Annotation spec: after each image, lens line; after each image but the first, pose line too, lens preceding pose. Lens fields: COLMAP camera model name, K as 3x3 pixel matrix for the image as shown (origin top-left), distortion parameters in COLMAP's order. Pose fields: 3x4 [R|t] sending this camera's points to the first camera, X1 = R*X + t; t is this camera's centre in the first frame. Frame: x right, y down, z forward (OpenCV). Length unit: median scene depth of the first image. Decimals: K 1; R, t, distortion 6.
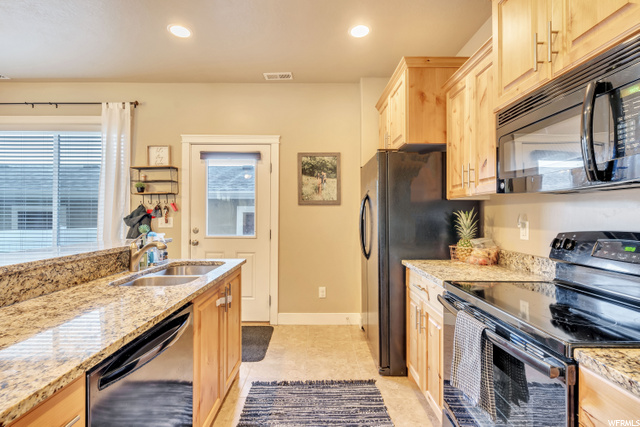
lens RADIAL K [[291.7, 0, 317.4], [0, 291.7, 212.4], [0, 0, 1]] dist [-0.003723, 0.001980]
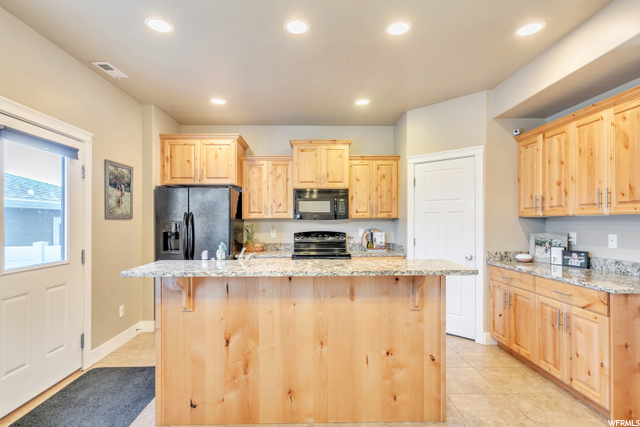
lens RADIAL K [[318.9, 0, 314.8], [0, 318.9, 221.3], [0, 0, 1]] dist [0.000481, 0.000458]
pose [[-0.013697, -0.002415, 0.999903, -1.037928], [-0.003685, 0.999990, 0.002365, -0.023673], [-0.999899, -0.003652, -0.013706, 0.388731]]
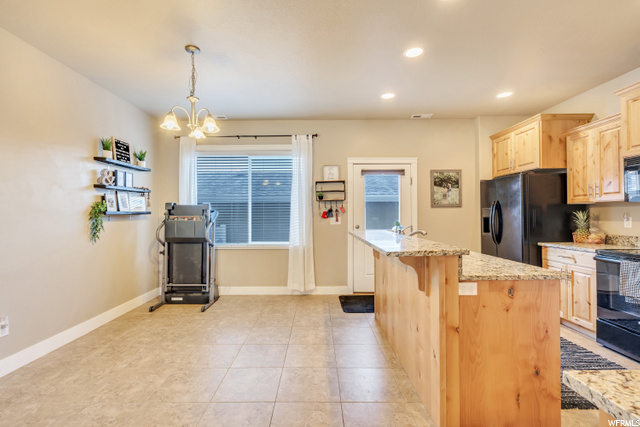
lens RADIAL K [[291.7, 0, 317.5], [0, 291.7, 213.5], [0, 0, 1]] dist [-0.003723, 0.001980]
pose [[0.999959, -0.008954, -0.001567, -0.608088], [0.008958, 0.999958, 0.002171, -0.005256], [0.001548, -0.002185, 0.999996, -0.388280]]
